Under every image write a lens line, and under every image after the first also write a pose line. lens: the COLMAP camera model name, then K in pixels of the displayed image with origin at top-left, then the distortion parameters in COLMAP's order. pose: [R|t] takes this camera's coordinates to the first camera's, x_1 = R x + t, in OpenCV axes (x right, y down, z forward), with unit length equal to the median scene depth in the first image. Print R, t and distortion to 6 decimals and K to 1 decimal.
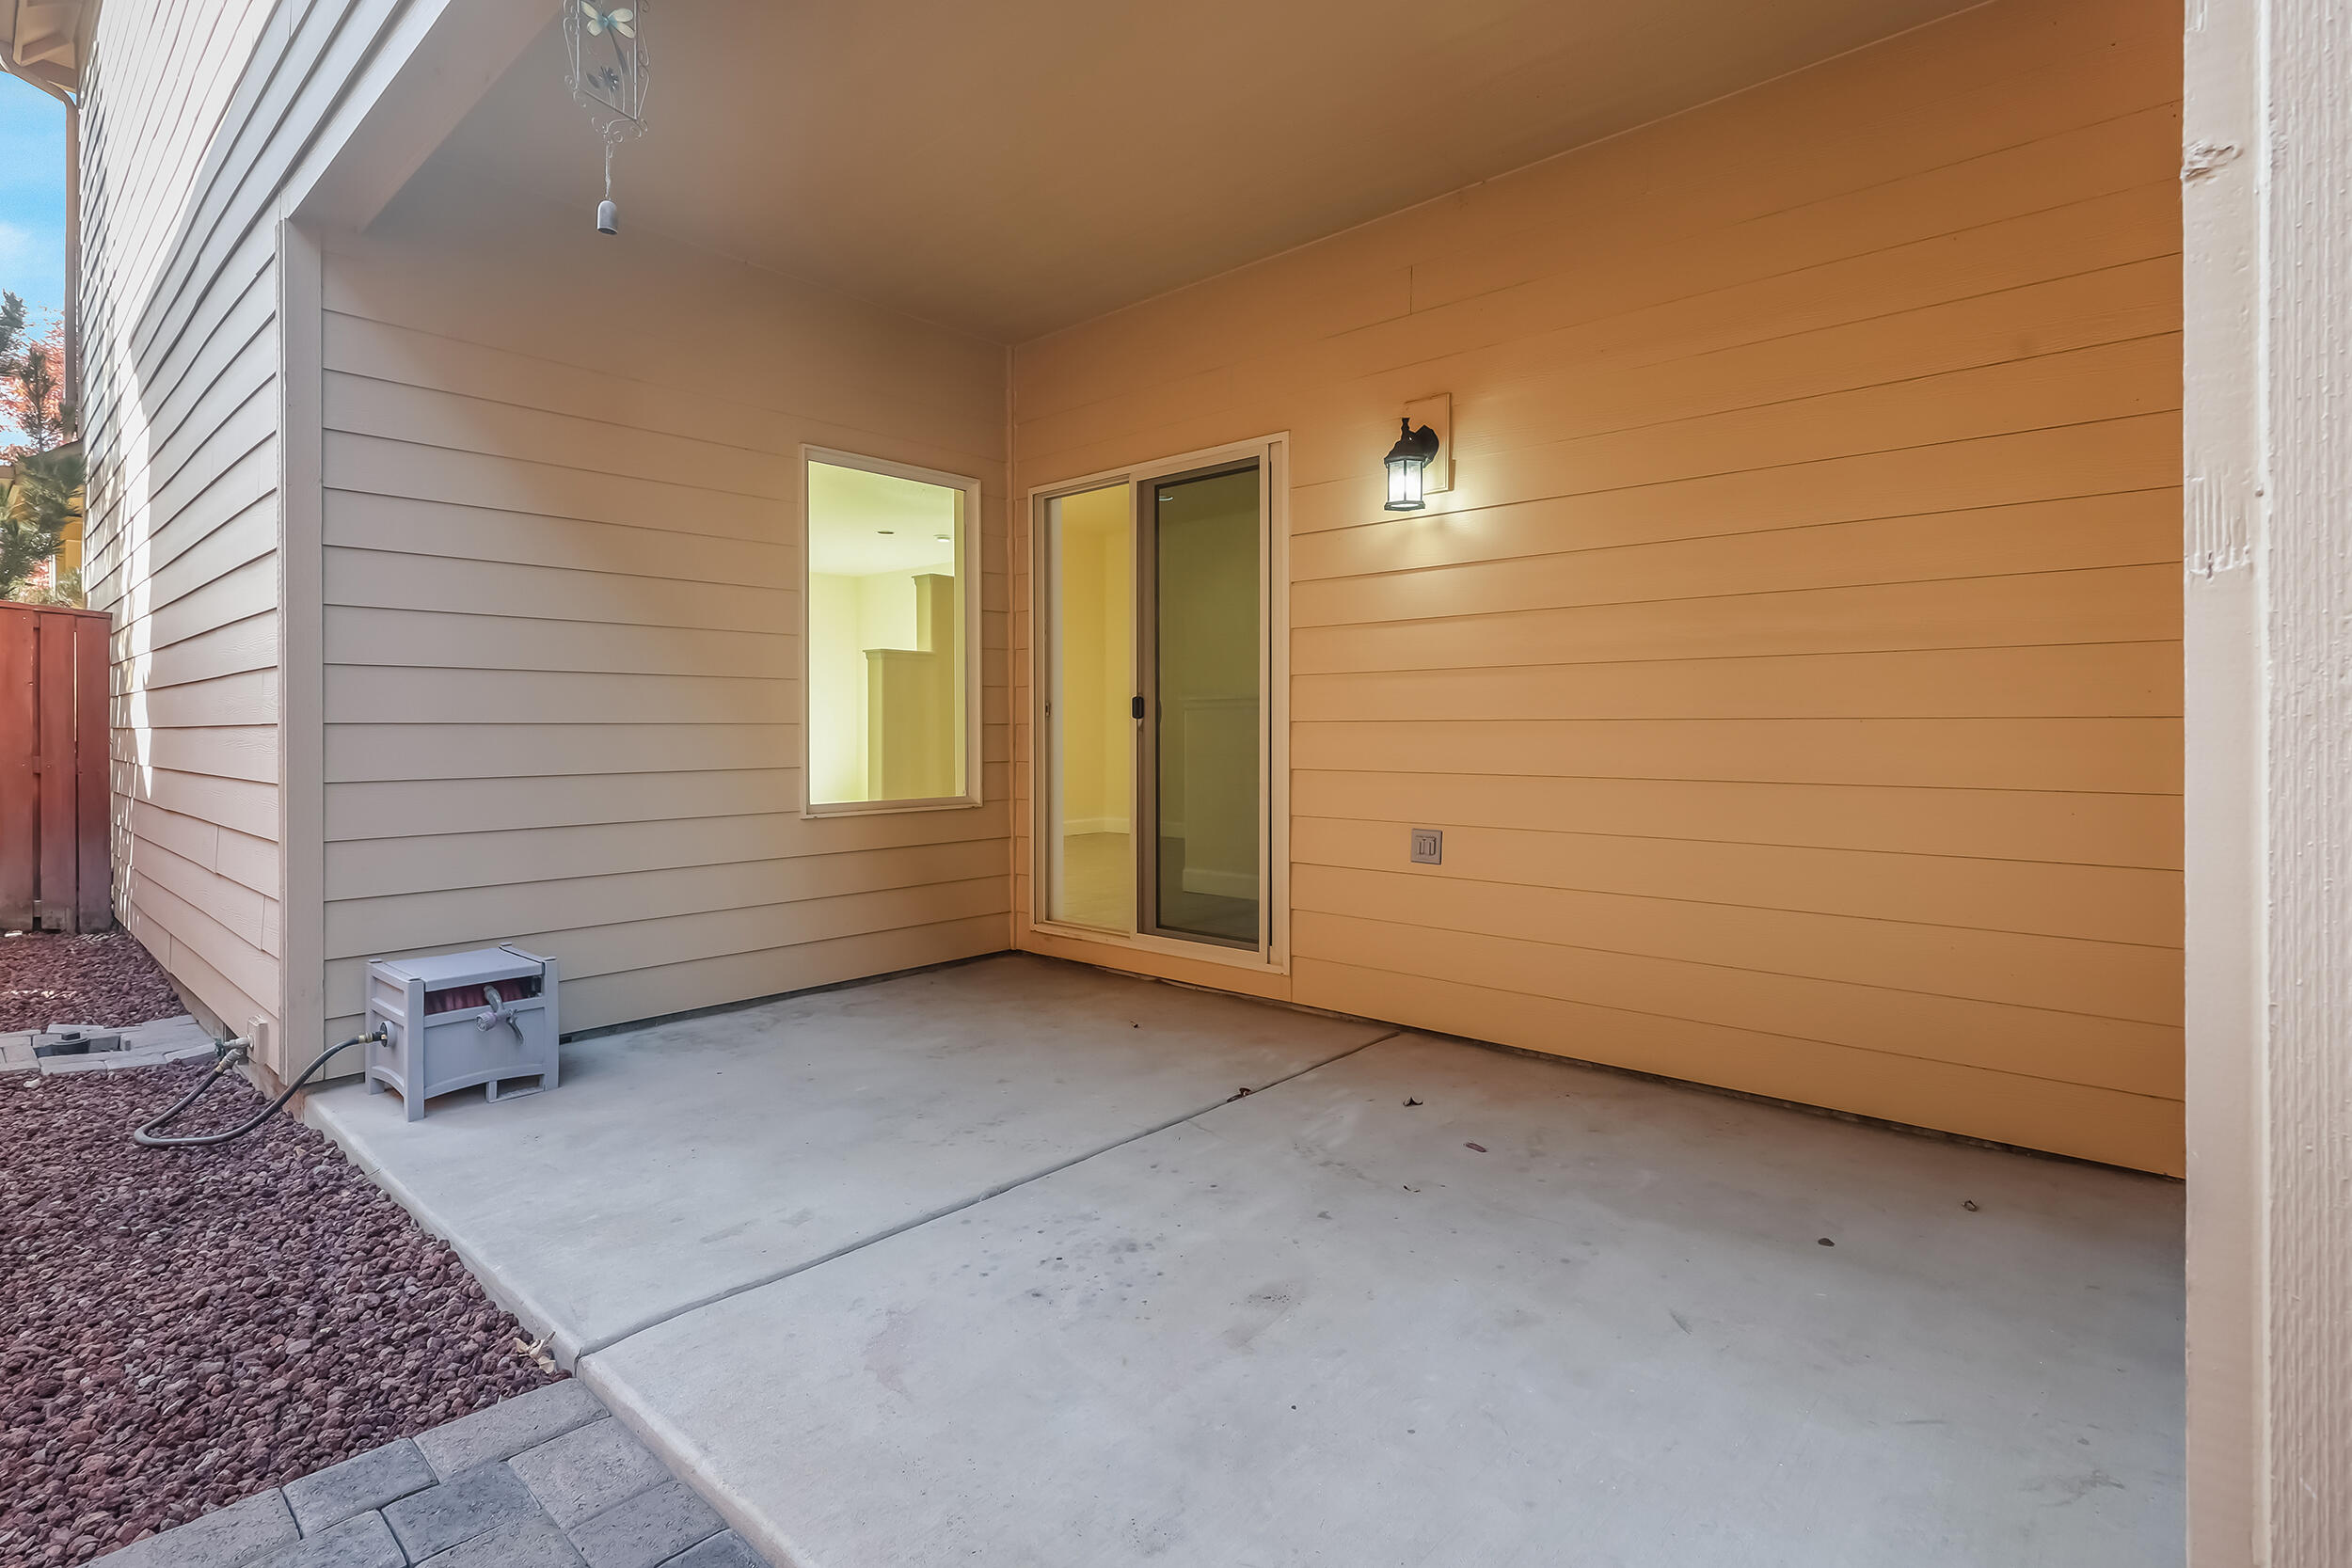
lens RADIAL K [[1119.5, 0, 1170.8], [0, 1119.5, 735.5], [0, 0, 1]] dist [0.023731, 0.000144]
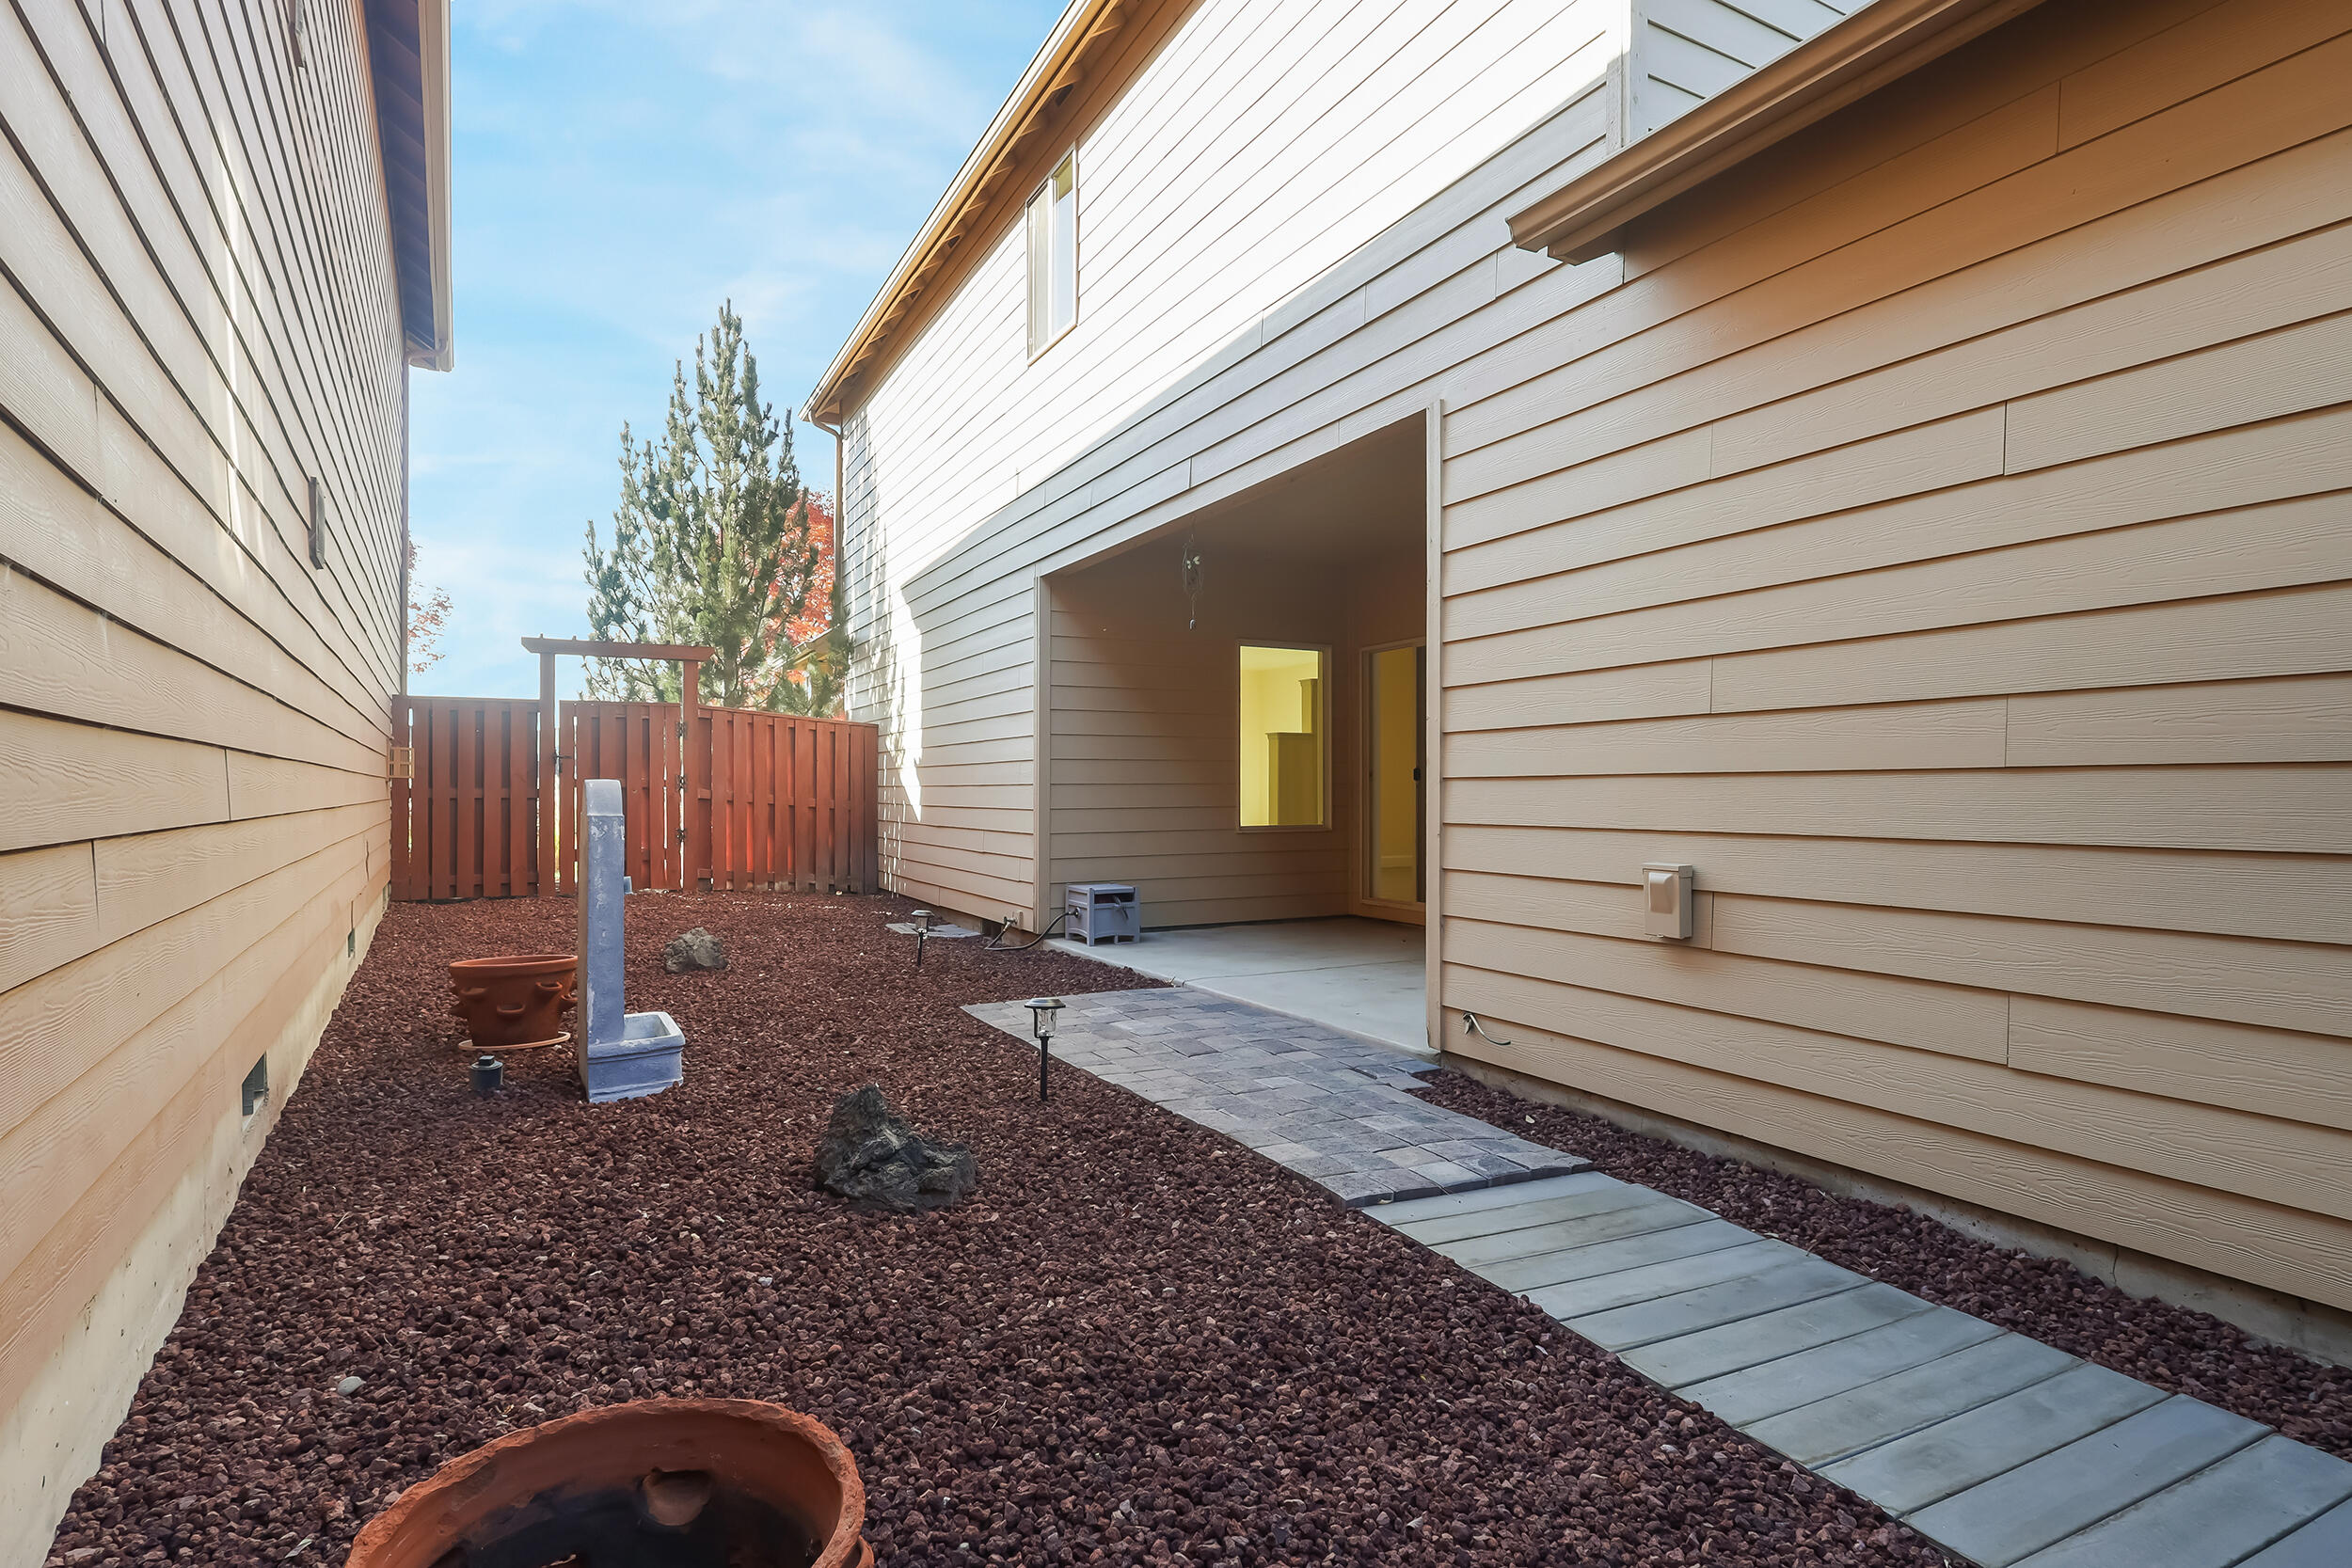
lens RADIAL K [[1160.7, 0, 1176.0], [0, 1160.7, 784.0], [0, 0, 1]] dist [-0.054074, -0.000016]
pose [[0.942362, -0.001949, -0.334589, 0.227642], [-0.000250, 0.999979, -0.006529, 0.003162], [0.334595, 0.006236, 0.942342, -0.867184]]
